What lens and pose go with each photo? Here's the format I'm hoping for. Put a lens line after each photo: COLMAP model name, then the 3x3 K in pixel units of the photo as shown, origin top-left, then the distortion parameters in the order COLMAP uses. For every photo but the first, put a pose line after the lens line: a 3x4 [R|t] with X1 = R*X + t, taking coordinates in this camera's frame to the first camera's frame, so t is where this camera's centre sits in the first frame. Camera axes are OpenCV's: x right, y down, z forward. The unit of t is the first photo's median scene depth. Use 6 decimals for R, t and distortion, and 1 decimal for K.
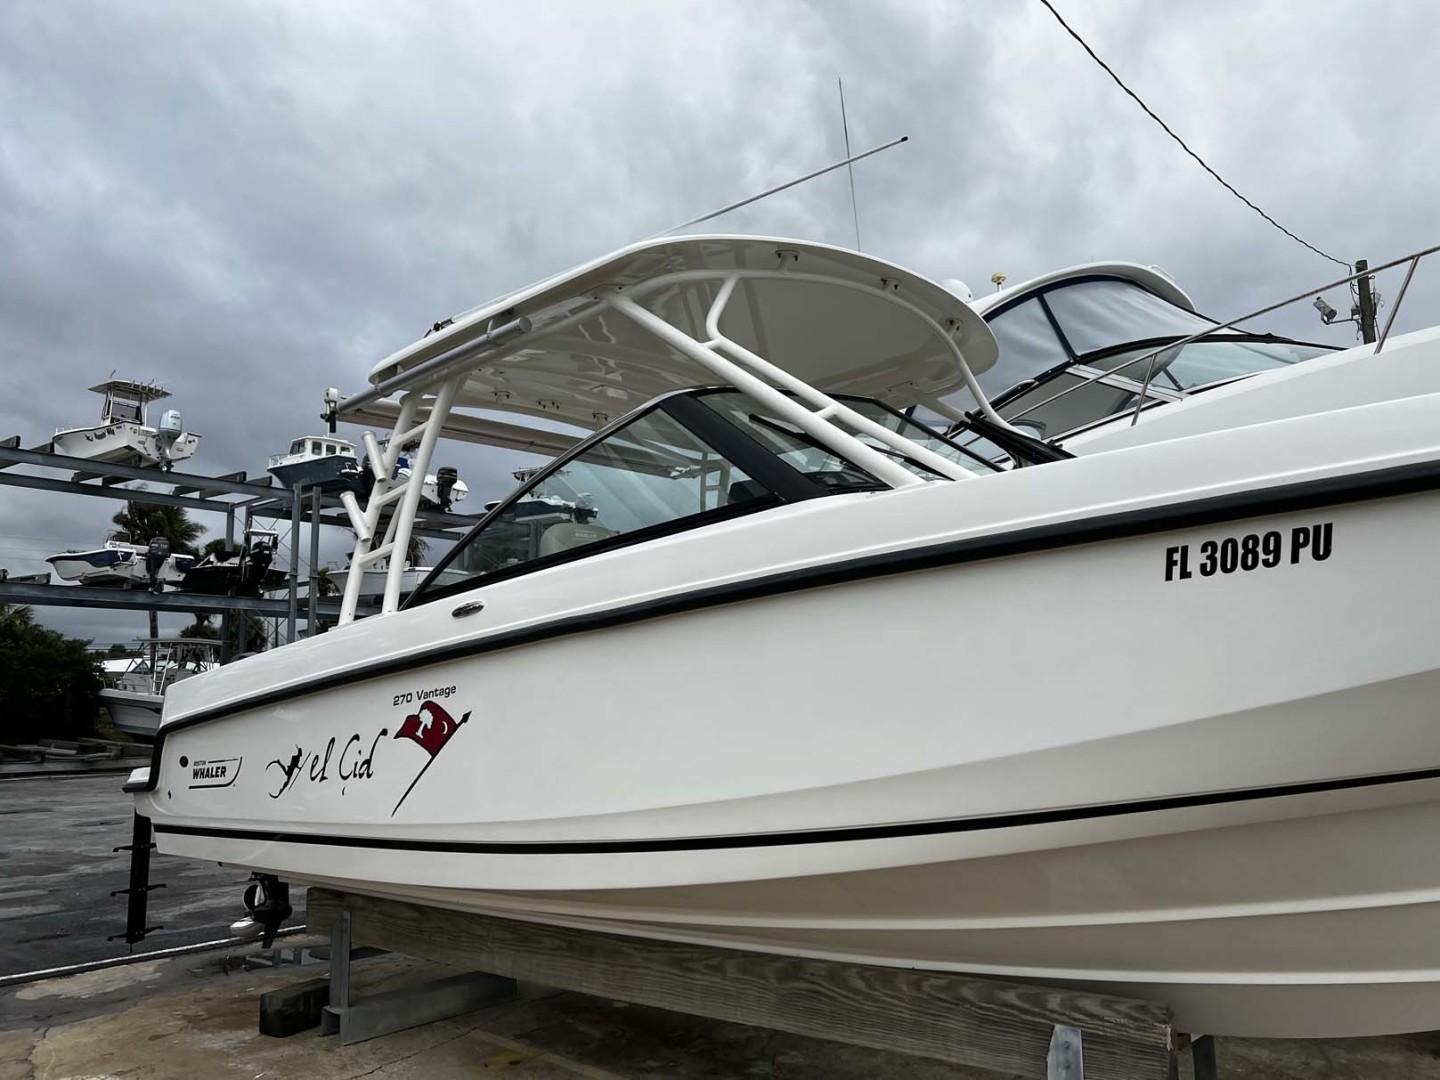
lens RADIAL K [[1099.2, 0, 717.1], [0, 1099.2, 541.2], [0, 0, 1]] dist [0.017816, -0.000224]
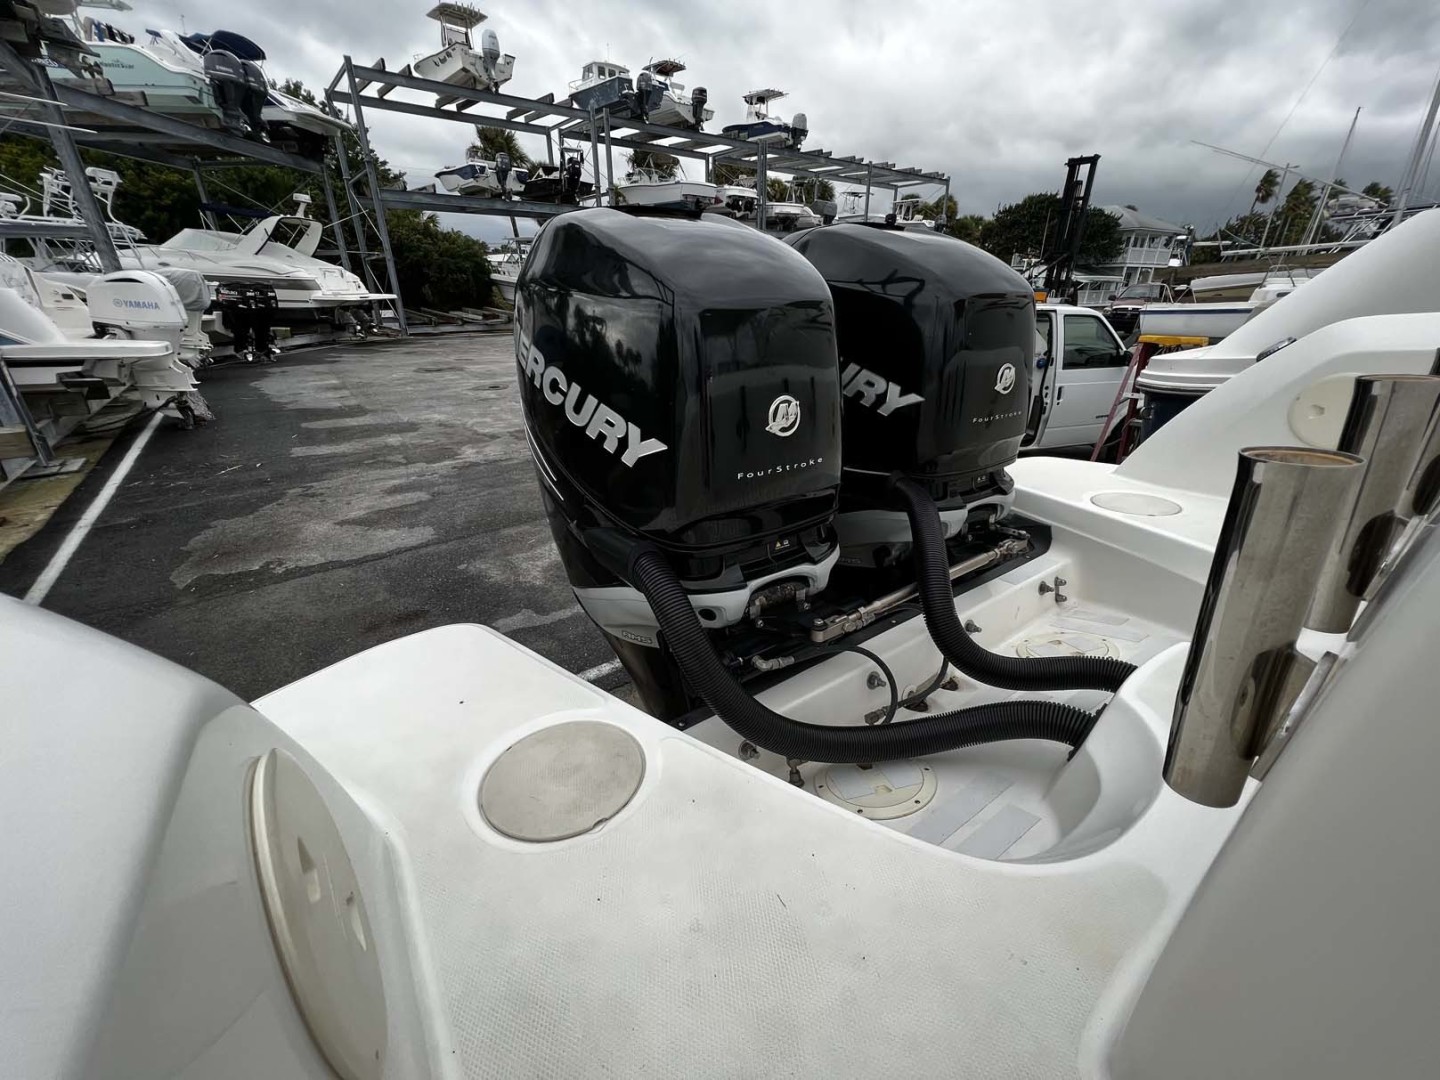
lens RADIAL K [[573.5, 0, 717.6], [0, 573.5, 536.5], [0, 0, 1]] dist [0.010167, -0.000259]
pose [[0.983425, 0.083968, -0.160703, -0.083959], [0.014537, 0.846938, 0.531492, 0.021518], [0.180734, -0.525019, 0.831679, 0.196538]]
